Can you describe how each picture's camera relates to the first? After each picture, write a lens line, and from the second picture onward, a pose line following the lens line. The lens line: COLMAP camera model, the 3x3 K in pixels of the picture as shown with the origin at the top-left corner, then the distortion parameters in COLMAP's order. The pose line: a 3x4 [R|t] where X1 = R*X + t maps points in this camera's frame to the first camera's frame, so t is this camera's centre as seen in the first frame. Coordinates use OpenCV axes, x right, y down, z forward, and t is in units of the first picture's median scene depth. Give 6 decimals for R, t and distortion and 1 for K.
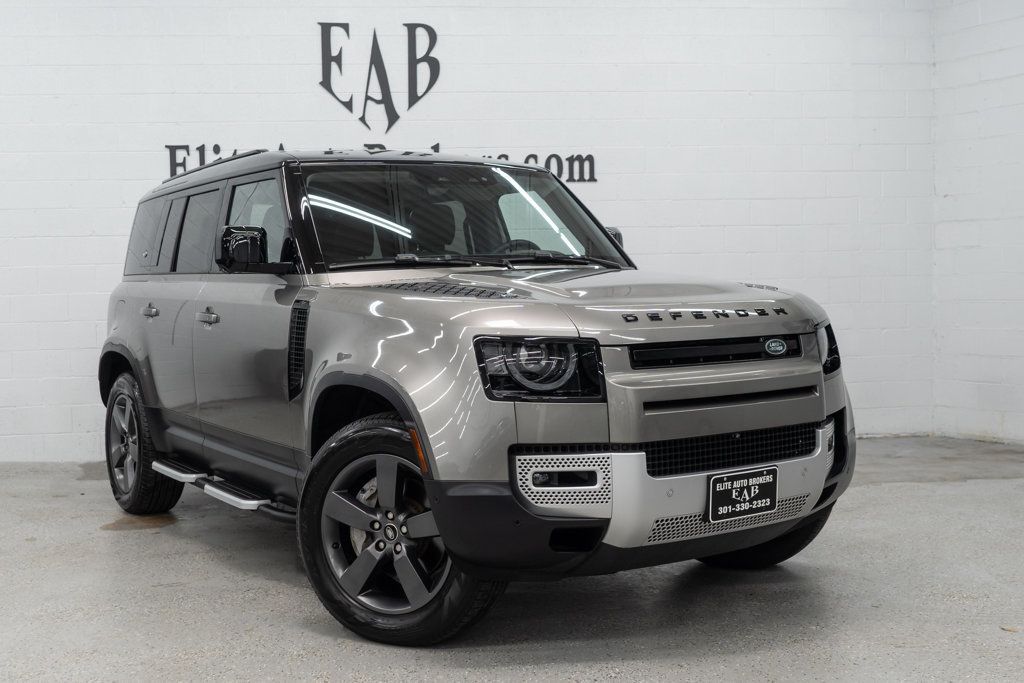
lens RADIAL K [[1230.9, 0, 512.0], [0, 1230.9, 341.5], [0, 0, 1]] dist [-0.017158, -0.021066]
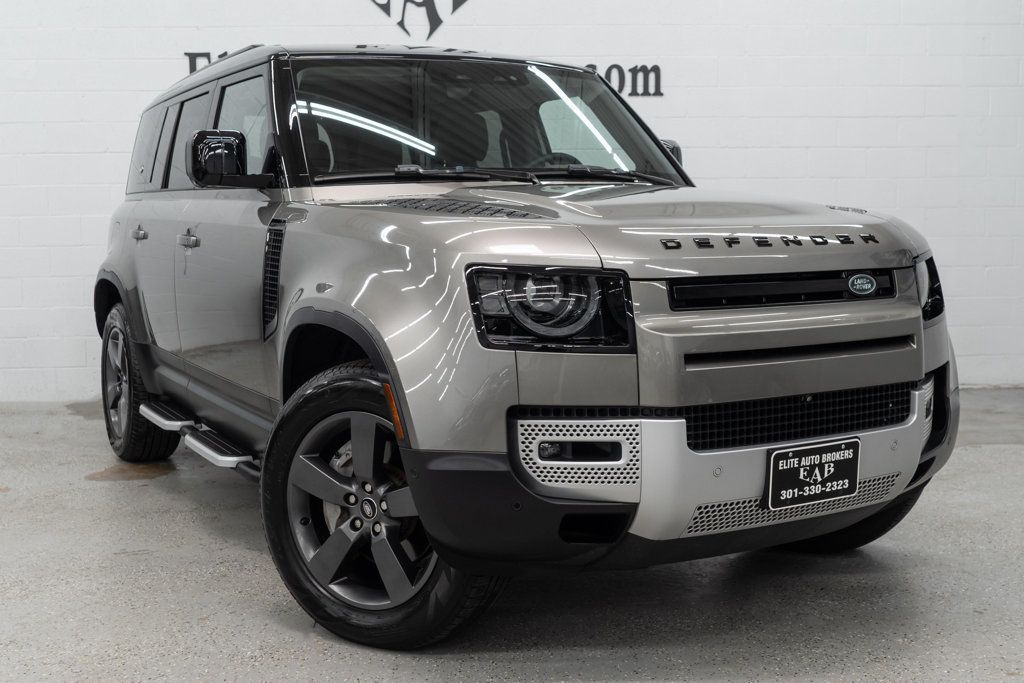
lens RADIAL K [[1230.9, 0, 512.0], [0, 1230.9, 341.5], [0, 0, 1]] dist [-0.017158, -0.021066]
pose [[0.997726, 0.017753, -0.065016, 0.045263], [-0.014237, 0.998431, 0.054147, 0.001455], [0.065875, -0.053099, 0.996414, 0.211428]]
